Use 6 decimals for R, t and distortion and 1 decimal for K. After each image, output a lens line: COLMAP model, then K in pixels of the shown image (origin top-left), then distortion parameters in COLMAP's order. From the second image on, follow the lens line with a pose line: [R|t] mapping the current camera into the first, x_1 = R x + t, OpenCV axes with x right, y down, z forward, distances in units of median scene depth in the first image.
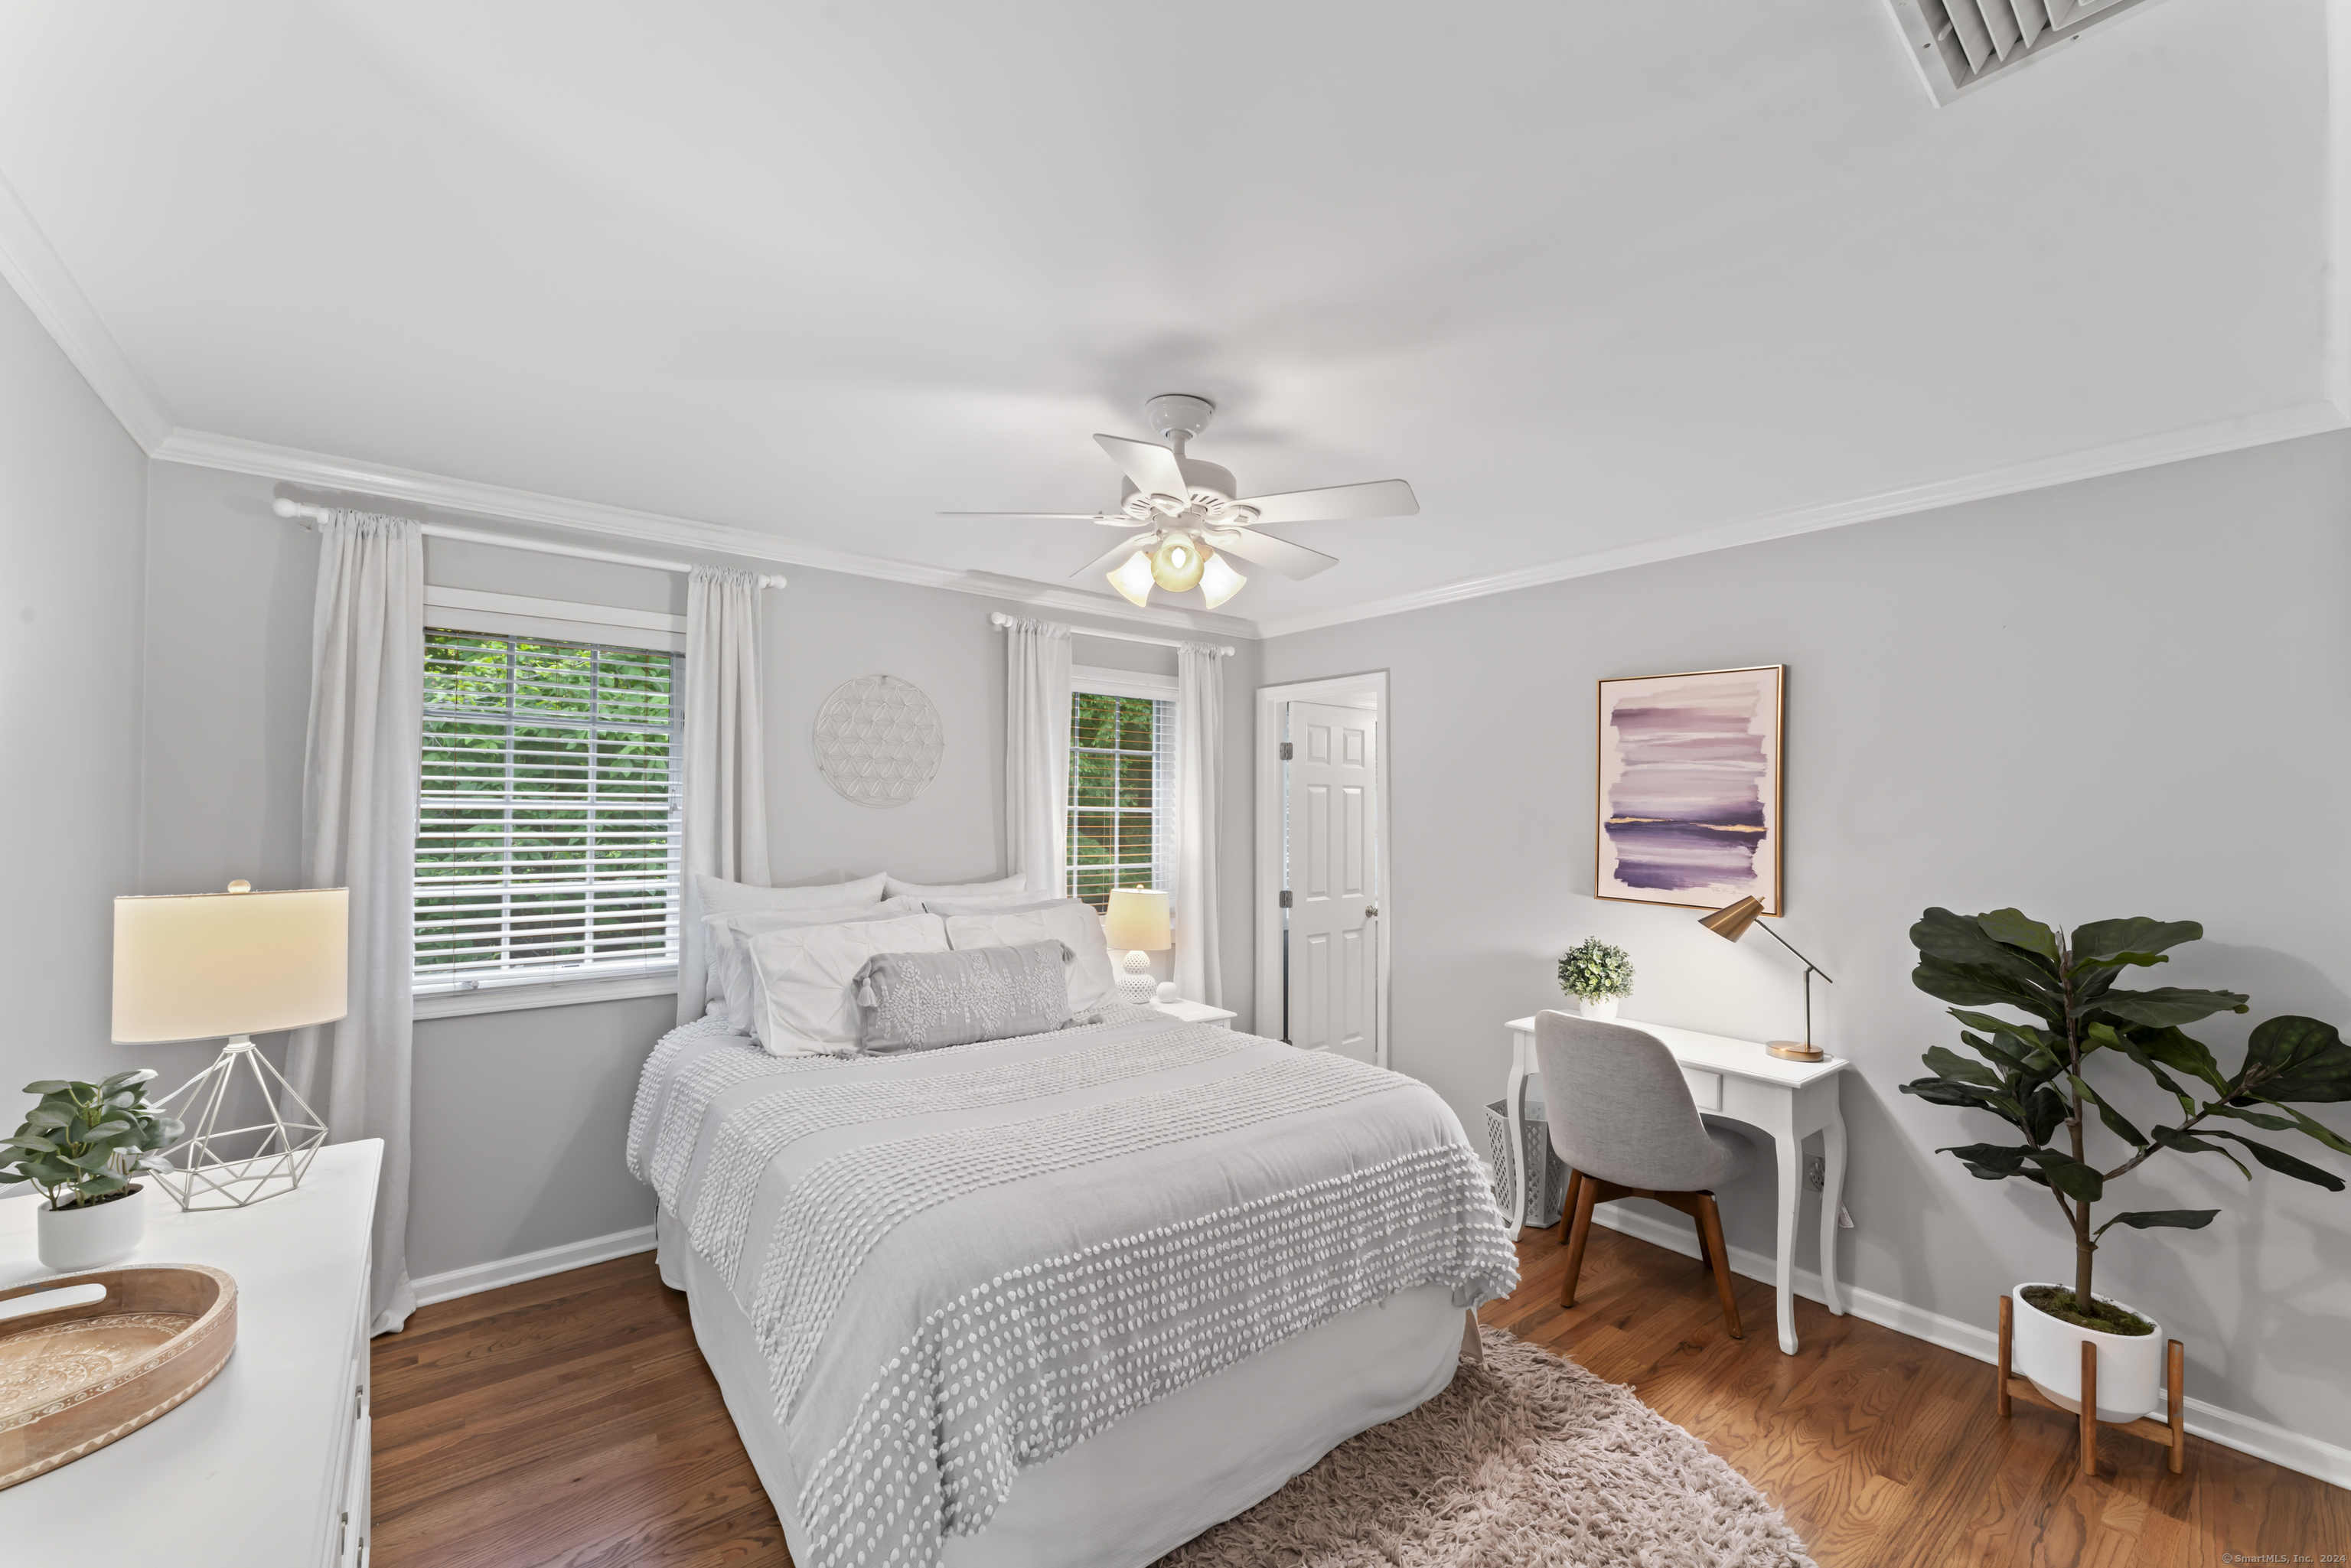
lens RADIAL K [[952.1, 0, 1181.3], [0, 952.1, 787.1], [0, 0, 1]] dist [0.002202, -0.000544]
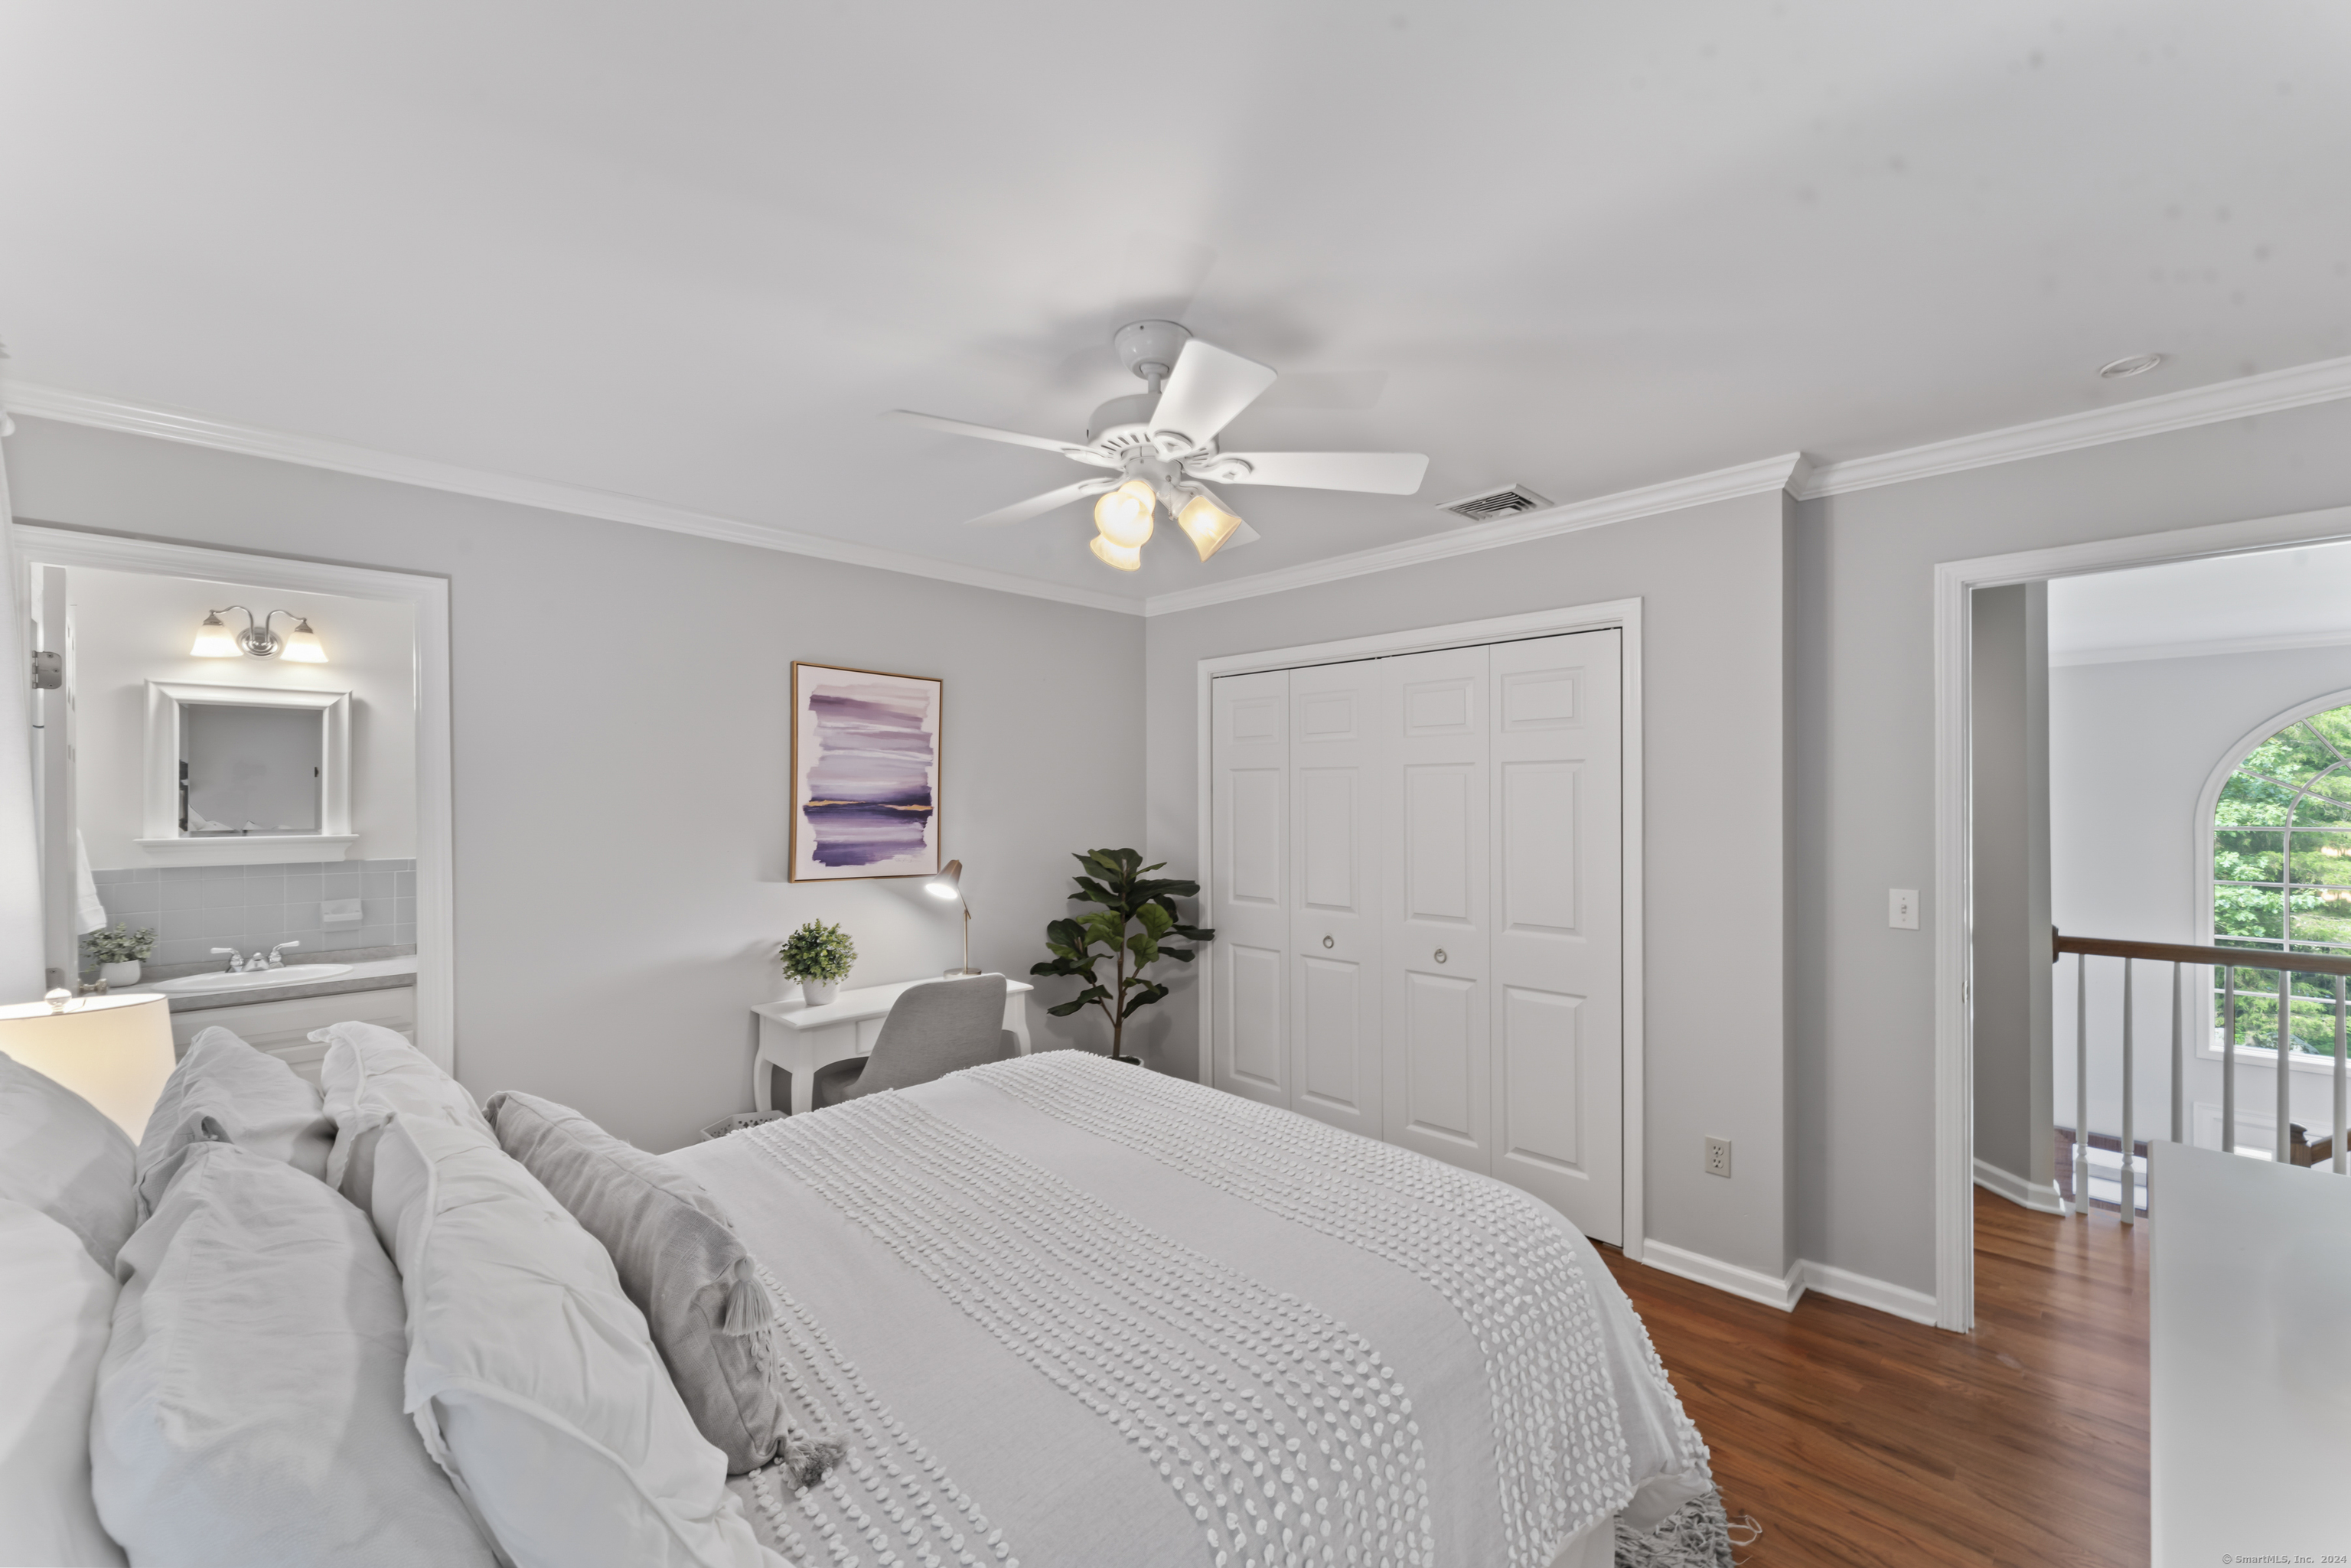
lens RADIAL K [[952.1, 0, 1183.9], [0, 952.1, 806.2], [0, 0, 1]] dist [0.002202, -0.000544]
pose [[-0.117077, -0.013147, 0.993036, -0.625951], [-0.016846, 0.999795, 0.011251, 0.020460], [-0.992980, -0.015411, -0.117274, 0.753940]]
